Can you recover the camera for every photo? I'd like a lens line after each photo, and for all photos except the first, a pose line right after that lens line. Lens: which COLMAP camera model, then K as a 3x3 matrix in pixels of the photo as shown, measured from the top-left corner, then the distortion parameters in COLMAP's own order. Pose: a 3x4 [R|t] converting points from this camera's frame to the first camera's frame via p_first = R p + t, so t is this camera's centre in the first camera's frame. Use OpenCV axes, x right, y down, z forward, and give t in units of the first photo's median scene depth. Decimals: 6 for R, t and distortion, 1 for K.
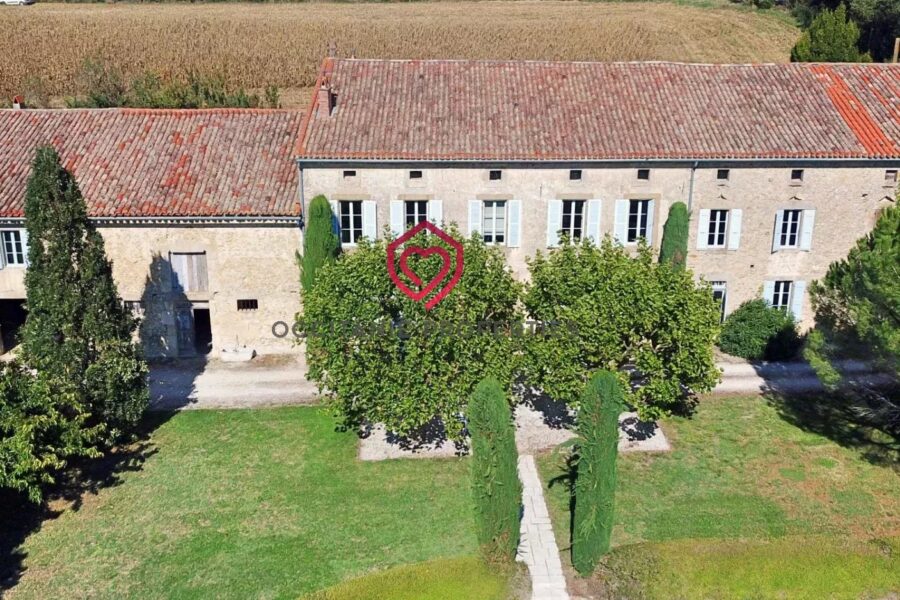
lens RADIAL K [[827.9, 0, 450.0], [0, 827.9, 300.0], [0, 0, 1]] dist [-0.189735, 0.242484]
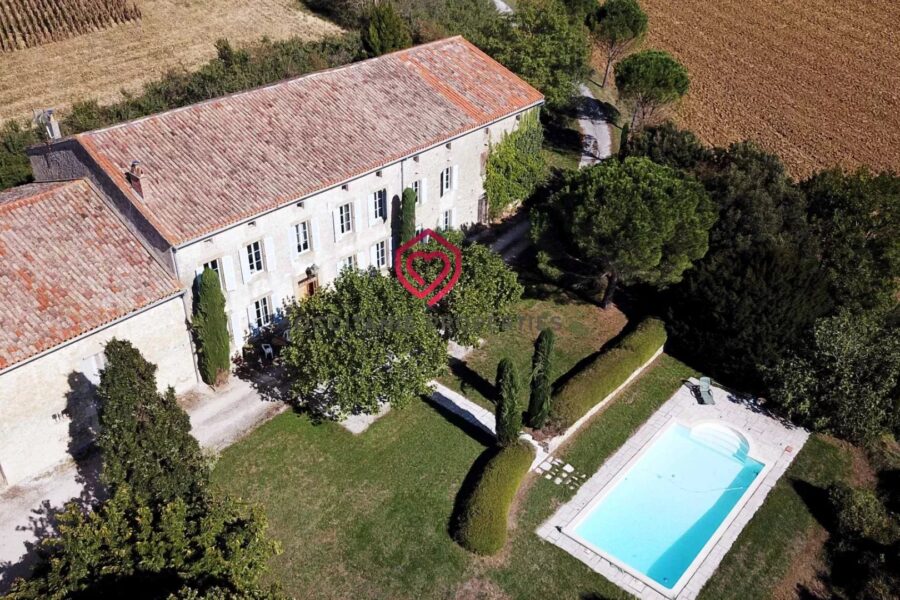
lens RADIAL K [[827.9, 0, 450.0], [0, 827.9, 300.0], [0, 0, 1]] dist [-0.189735, 0.242484]
pose [[0.620379, -0.382342, 0.684795, -0.736297], [0.219581, 0.922881, 0.316347, -0.363890], [-0.752937, -0.045887, 0.656491, -0.068771]]
